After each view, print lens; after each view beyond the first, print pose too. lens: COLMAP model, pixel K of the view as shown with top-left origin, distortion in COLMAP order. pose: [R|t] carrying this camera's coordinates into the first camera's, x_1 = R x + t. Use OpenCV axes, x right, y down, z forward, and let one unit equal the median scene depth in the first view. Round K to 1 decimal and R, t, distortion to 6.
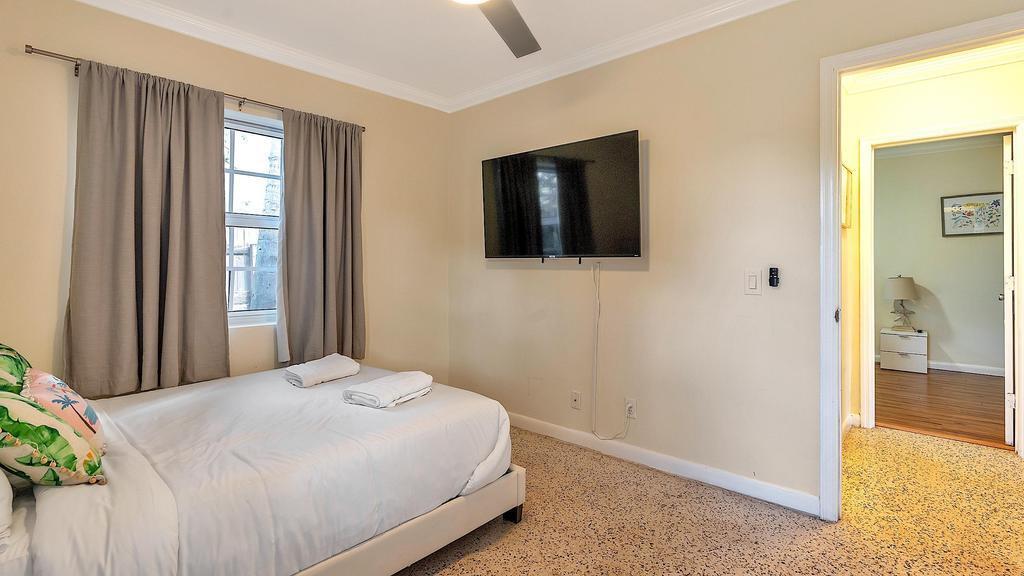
lens RADIAL K [[506.8, 0, 484.5], [0, 506.8, 257.9], [0, 0, 1]] dist [-0.002903, -0.000363]
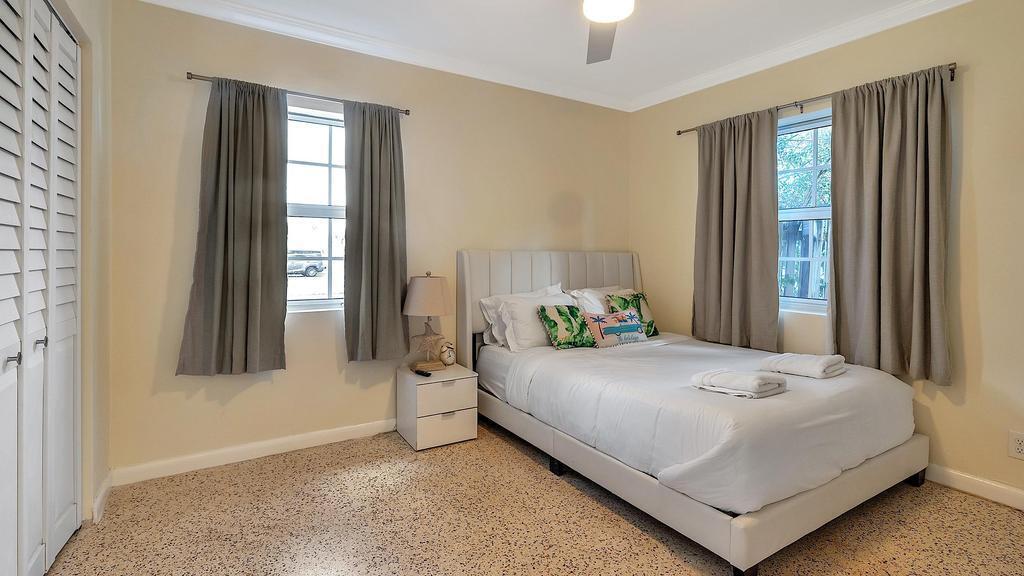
lens RADIAL K [[484.2, 0, 514.8], [0, 484.2, 254.9], [0, 0, 1]] dist [-0.000548, 0.000399]
pose [[-0.261123, -0.000815, -0.965305, 0.718259], [0.005846, 0.999980, -0.002426, 0.011548], [0.965288, -0.006277, -0.261113, 0.721176]]
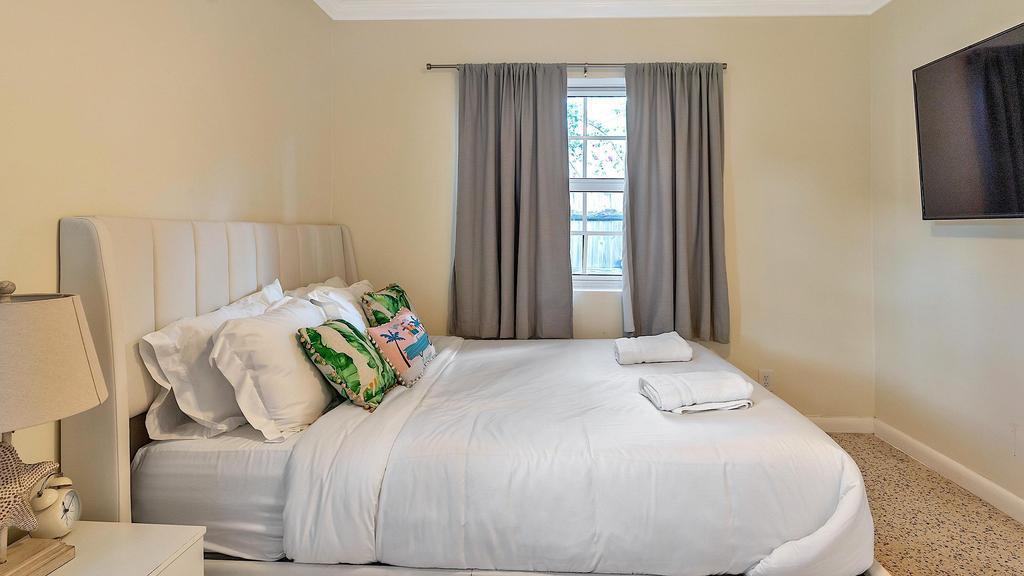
lens RADIAL K [[497.1, 0, 508.9], [0, 497.1, 222.3], [0, 0, 1]] dist [-0.016043, 0.000062]
pose [[0.646707, -0.011157, -0.762657, 0.183188], [0.008108, 0.999937, -0.007752, 0.006478], [0.762695, -0.001170, 0.646757, 0.256431]]
